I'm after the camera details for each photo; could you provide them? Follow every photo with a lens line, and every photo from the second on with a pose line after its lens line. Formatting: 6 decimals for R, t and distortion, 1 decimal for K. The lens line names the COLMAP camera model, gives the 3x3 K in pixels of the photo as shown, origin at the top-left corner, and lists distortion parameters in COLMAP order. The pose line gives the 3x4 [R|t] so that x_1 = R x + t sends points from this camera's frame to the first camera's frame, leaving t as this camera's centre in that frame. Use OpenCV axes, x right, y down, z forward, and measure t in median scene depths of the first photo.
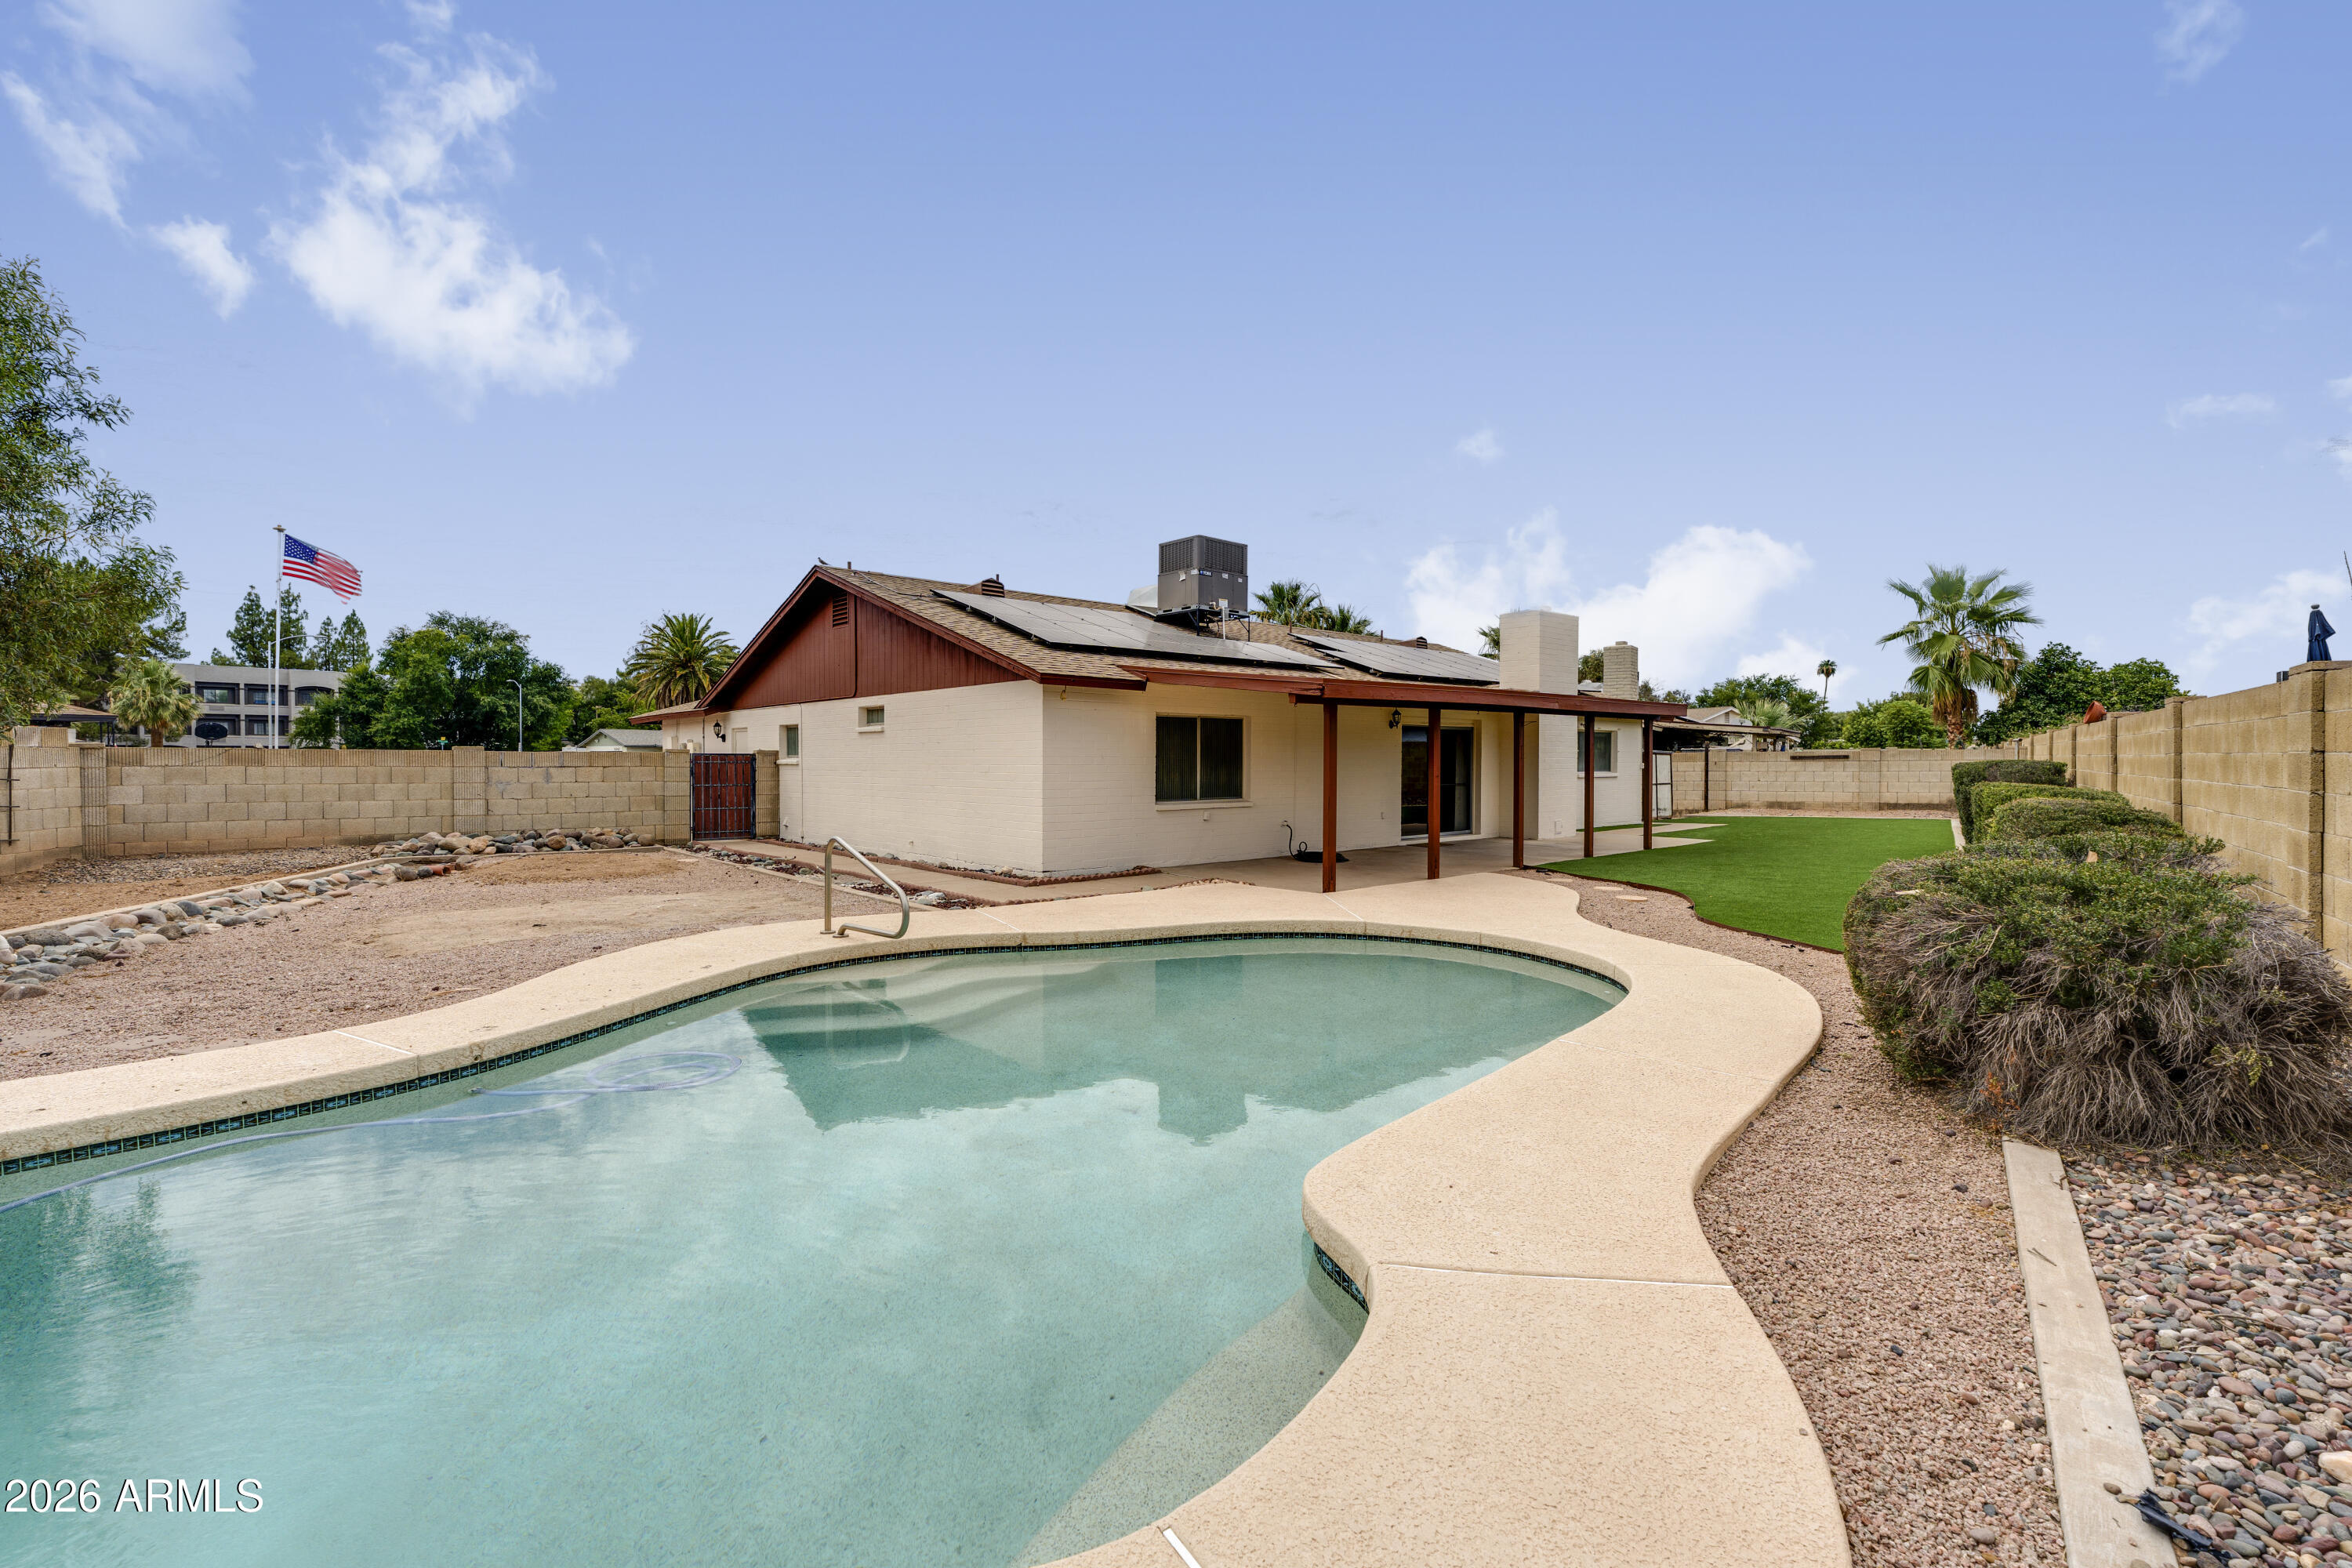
lens RADIAL K [[1019.5, 0, 1176.0], [0, 1019.5, 784.0], [0, 0, 1]] dist [-0.012624, 0.000010]
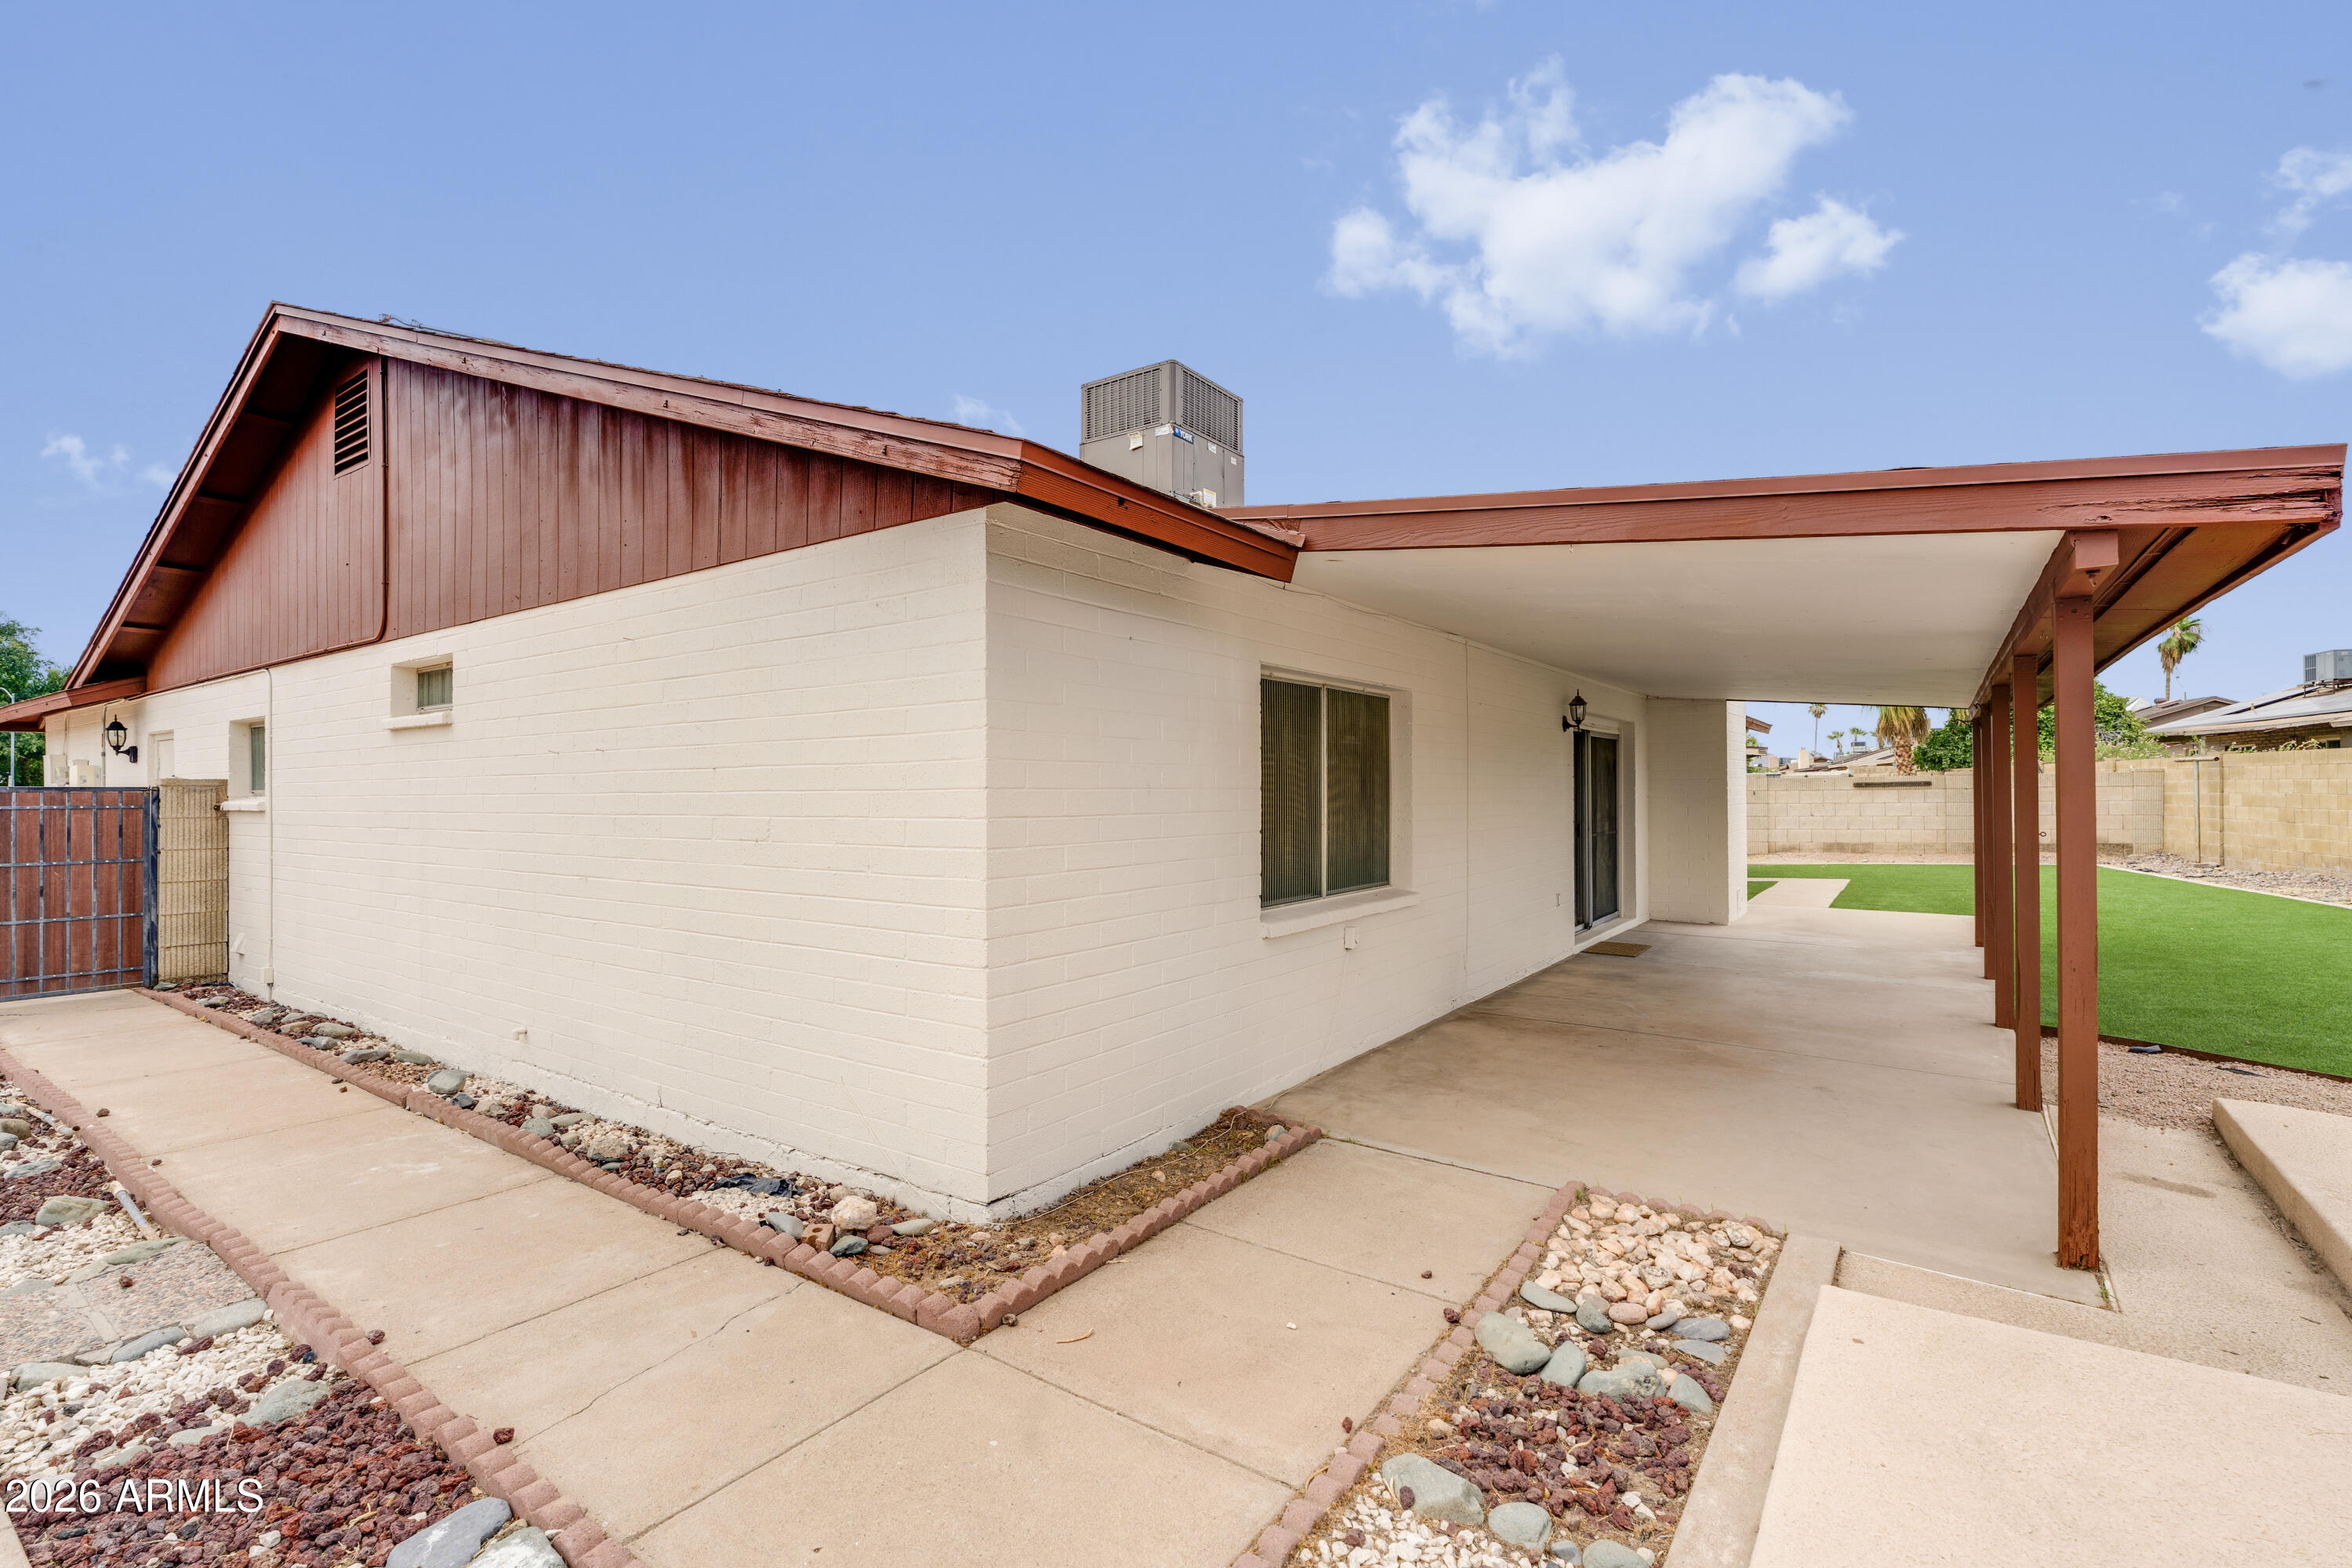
lens RADIAL K [[1071.7, 0, 1176.0], [0, 1071.7, 784.0], [0, 0, 1]] dist [-0.000722, 0.000054]
pose [[0.975096, -0.005184, 0.221721, -0.095696], [0.012273, 0.999456, -0.030605, -0.011763], [-0.221442, 0.032564, 0.974630, 0.464373]]
